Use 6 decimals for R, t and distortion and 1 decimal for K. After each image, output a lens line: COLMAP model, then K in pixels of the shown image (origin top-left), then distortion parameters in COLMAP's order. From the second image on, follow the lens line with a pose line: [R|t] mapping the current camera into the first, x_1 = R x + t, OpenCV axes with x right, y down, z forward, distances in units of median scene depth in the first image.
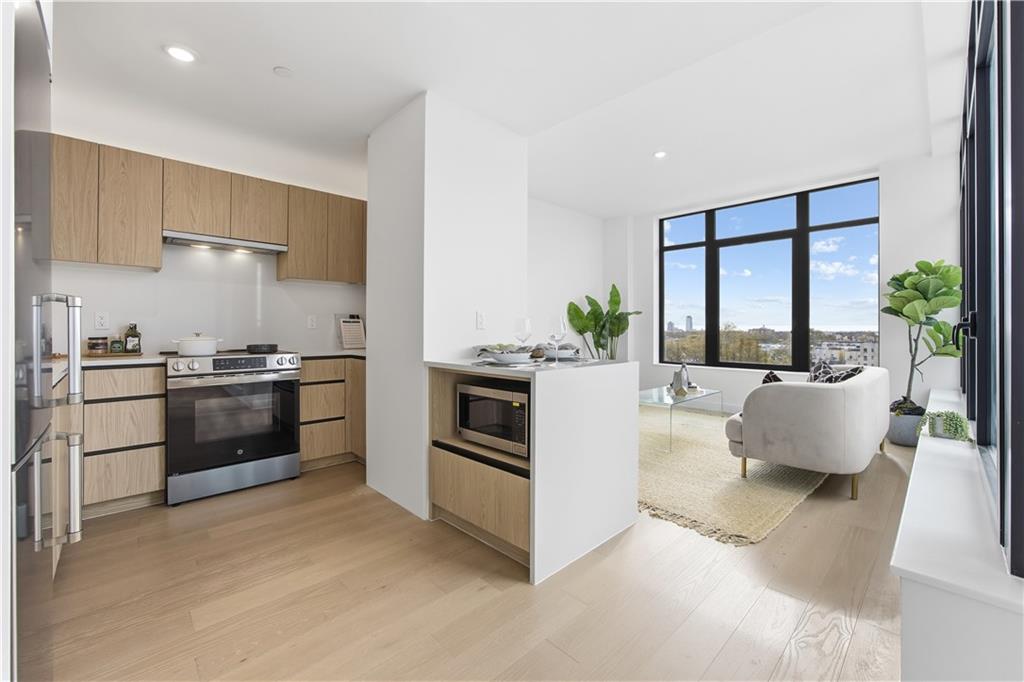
lens RADIAL K [[422.2, 0, 525.3], [0, 422.2, 325.6], [0, 0, 1]] dist [-0.009596, 0.000095]
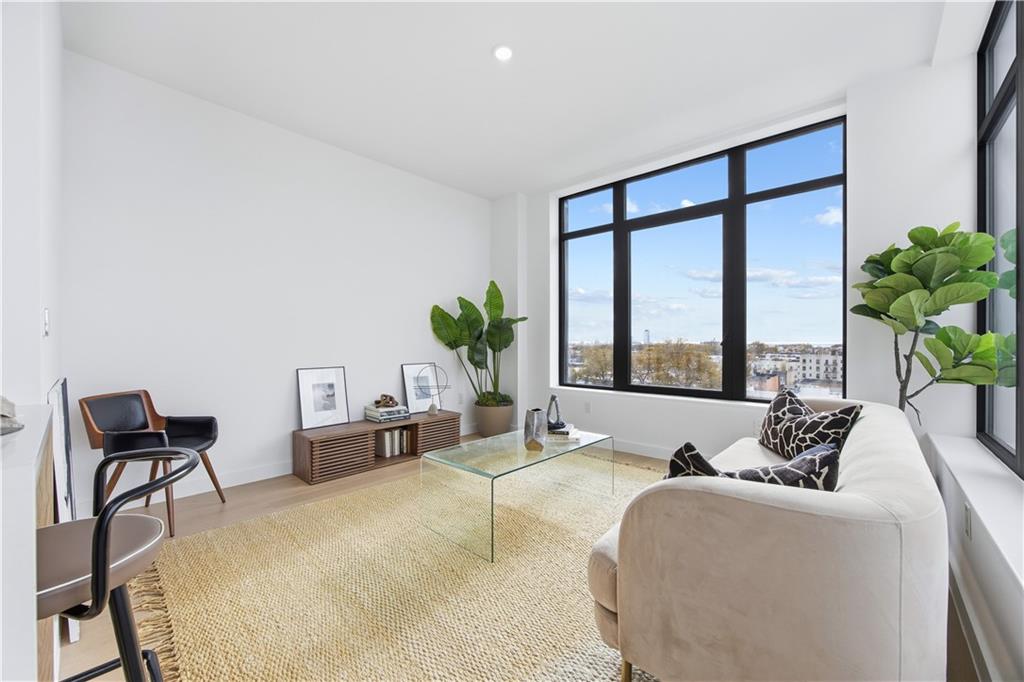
lens RADIAL K [[408.4, 0, 516.1], [0, 408.4, 342.8], [0, 0, 1]] dist [-0.000962, 0.000107]
pose [[0.997844, -0.002846, 0.065572, 0.327437], [0.002283, 0.999960, 0.008658, 0.007361], [-0.065594, -0.008490, 0.997810, 0.451727]]
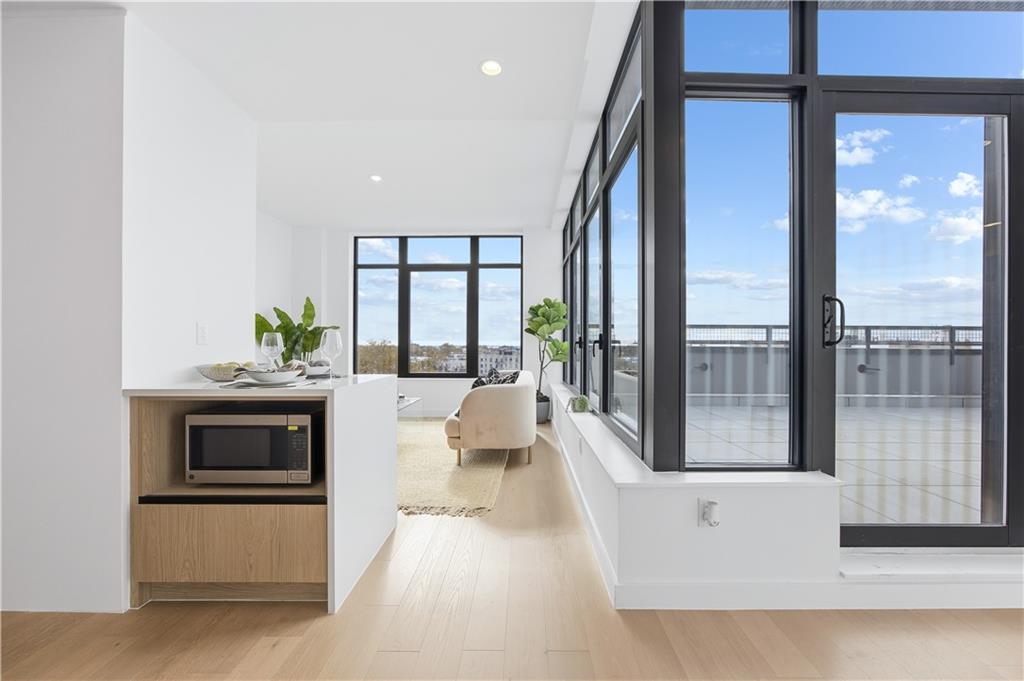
lens RADIAL K [[408.4, 0, 516.1], [0, 408.4, 342.3], [0, 0, 1]] dist [-0.000962, 0.000107]
pose [[0.723219, 0.001407, 0.690617, -0.138274], [-0.004185, 0.999988, 0.002345, -0.000207], [-0.690606, -0.004587, 0.723217, 0.022546]]
